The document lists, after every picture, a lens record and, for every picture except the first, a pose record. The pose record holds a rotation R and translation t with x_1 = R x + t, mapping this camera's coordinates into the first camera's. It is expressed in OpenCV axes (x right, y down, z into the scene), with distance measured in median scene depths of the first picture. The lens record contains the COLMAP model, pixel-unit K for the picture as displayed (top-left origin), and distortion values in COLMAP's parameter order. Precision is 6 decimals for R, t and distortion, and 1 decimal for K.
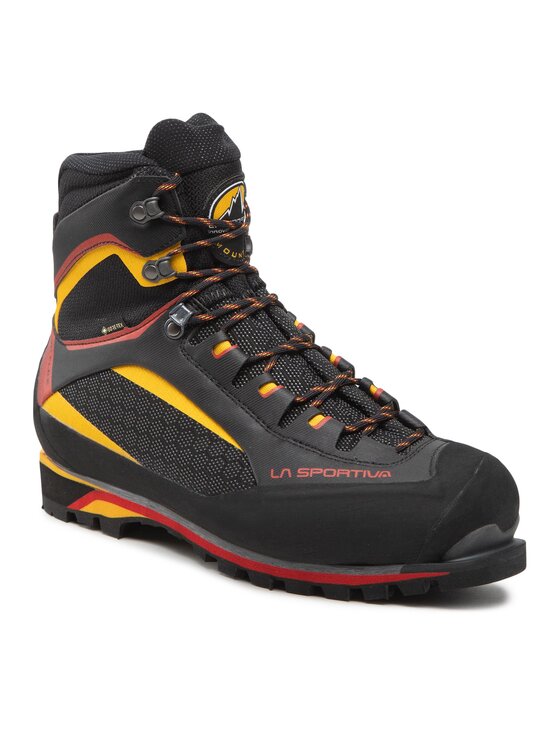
lens RADIAL K [[1729.3, 0, 280.1], [0, 1729.3, 372.4], [0, 0, 1]] dist [-0.324403, 0.000000]
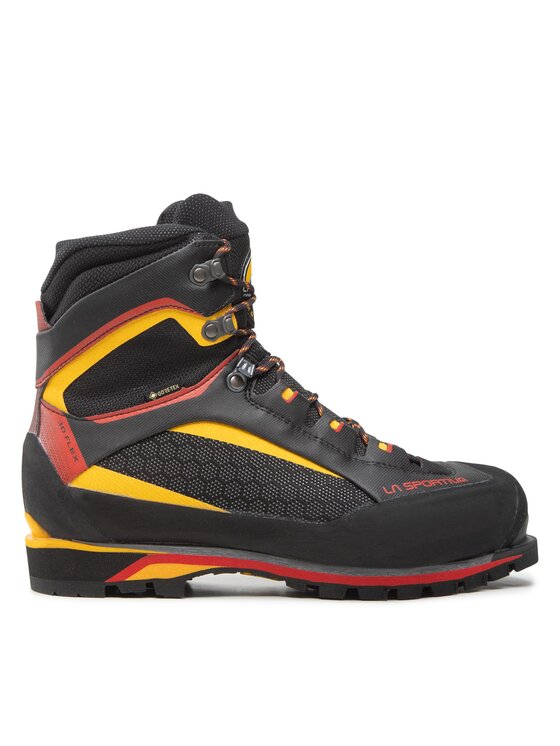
lens RADIAL K [[1273.7, 0, 280.6], [0, 1273.7, 375.9], [0, 0, 1]] dist [-0.113865, 0.000000]
pose [[0.810872, -0.057842, 0.582358, -0.497753], [0.154792, 0.980862, -0.118109, 0.068242], [-0.564381, 0.185916, 0.804307, 0.346906]]
